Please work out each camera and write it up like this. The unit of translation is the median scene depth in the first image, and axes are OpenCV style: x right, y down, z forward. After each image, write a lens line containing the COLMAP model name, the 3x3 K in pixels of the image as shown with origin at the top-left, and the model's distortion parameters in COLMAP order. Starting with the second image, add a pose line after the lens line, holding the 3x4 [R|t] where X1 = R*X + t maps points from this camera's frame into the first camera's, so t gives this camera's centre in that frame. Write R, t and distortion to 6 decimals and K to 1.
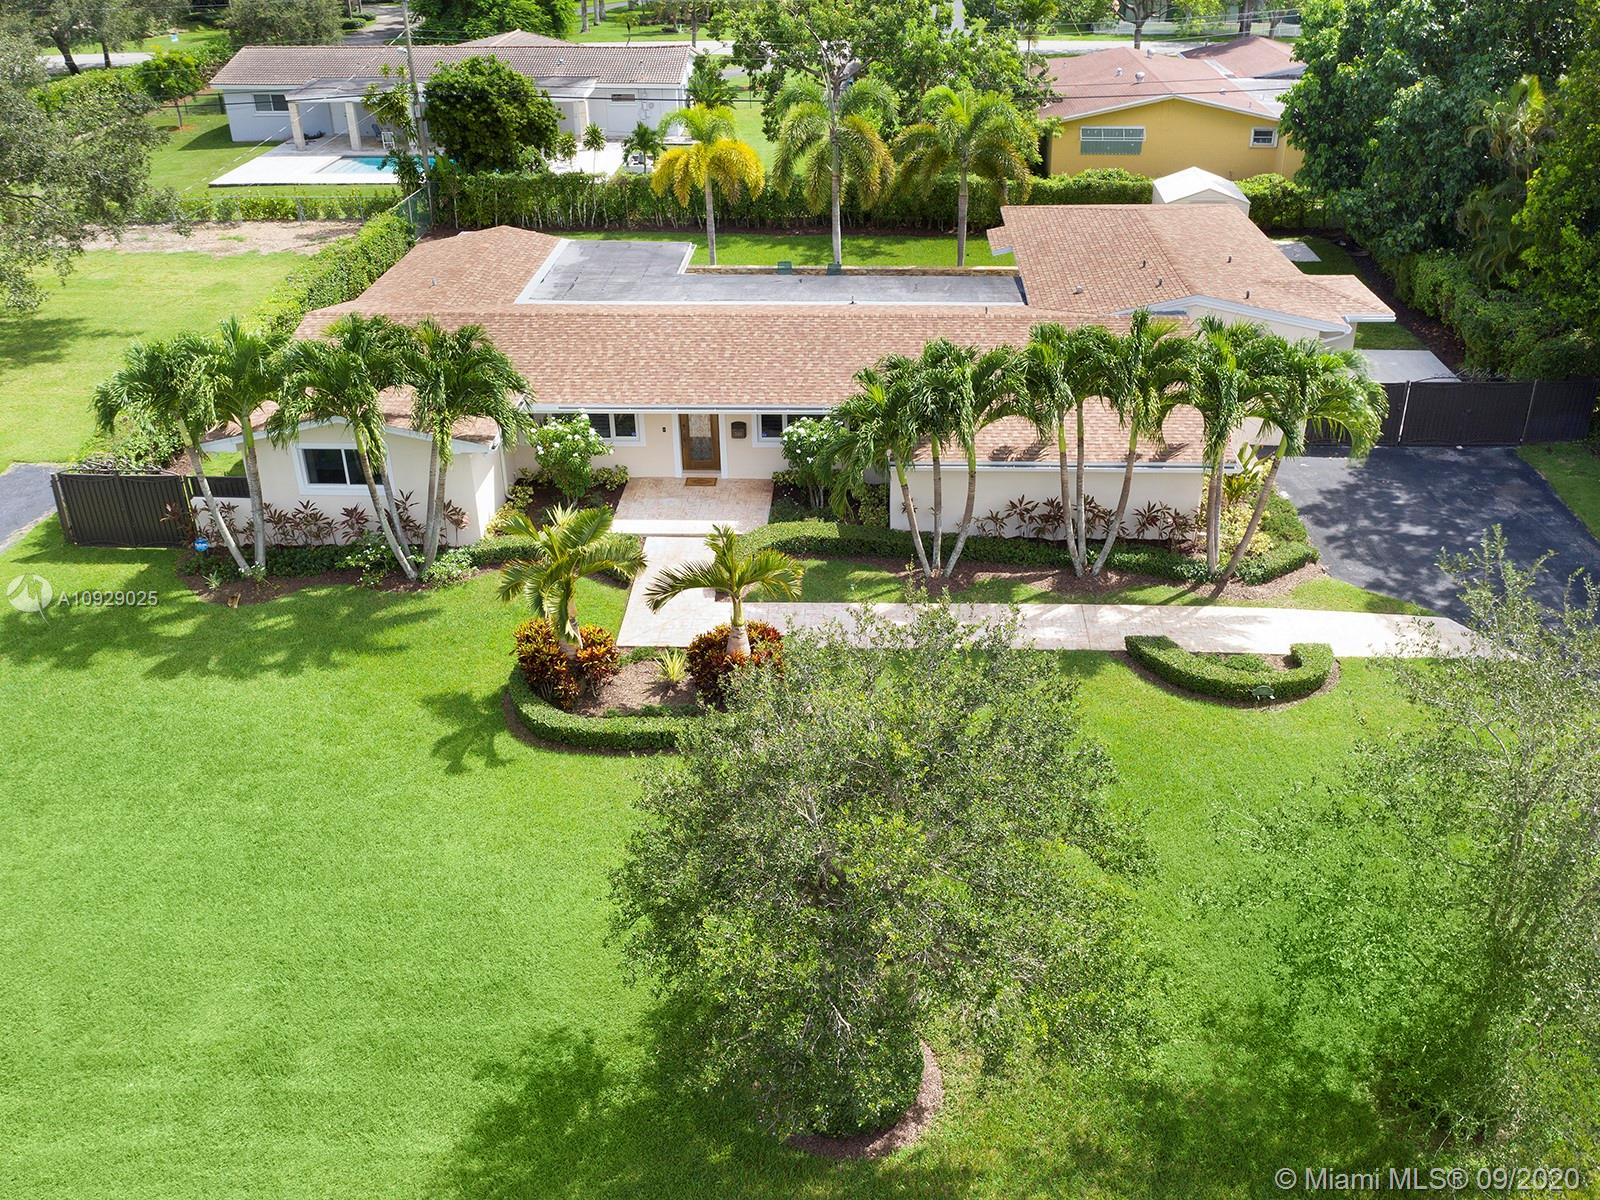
lens RADIAL K [[1422.2, 0, 851.2], [0, 1422.2, 599.5], [0, 0, 1]] dist [-0.021789, -0.000925]
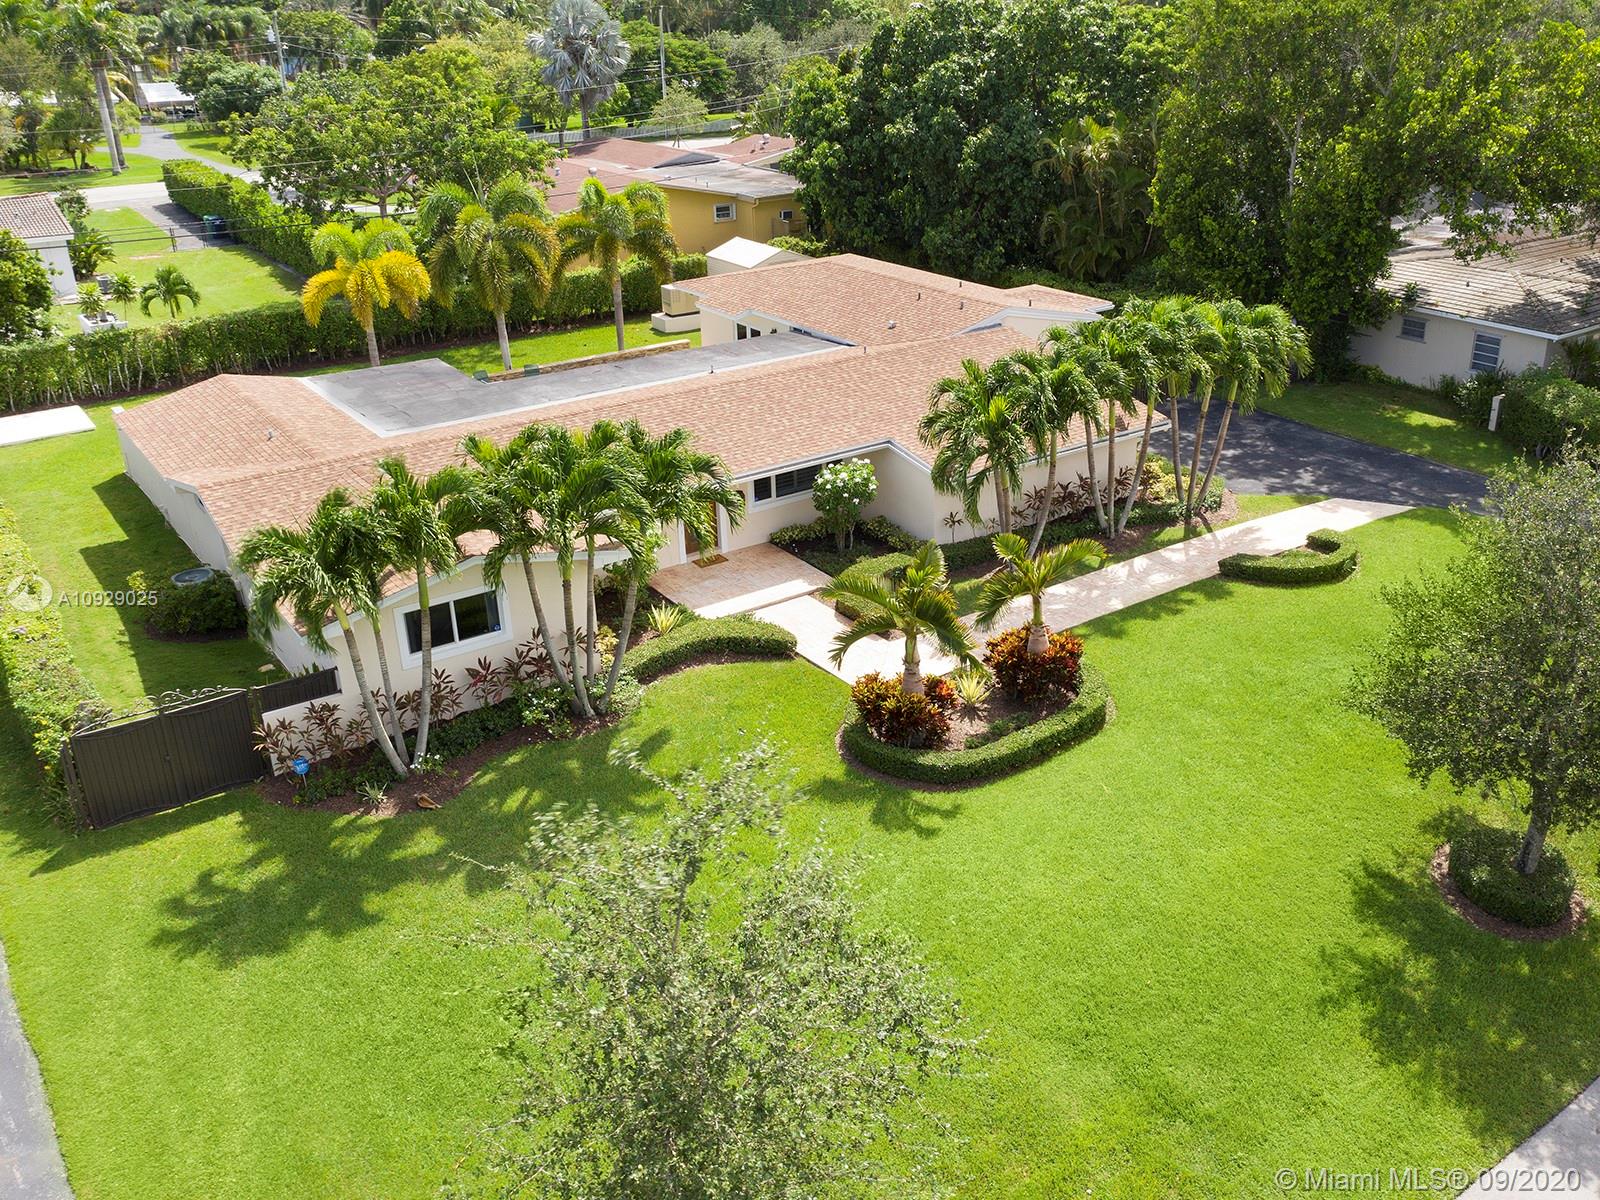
lens RADIAL K [[1422.2, 0, 851.2], [0, 1422.2, 599.5], [0, 0, 1]] dist [-0.021789, -0.000925]
pose [[0.786229, -0.255001, 0.562866, -0.669432], [0.302056, 0.953238, 0.009935, -0.044358], [-0.539078, 0.162206, 0.826489, 0.176969]]
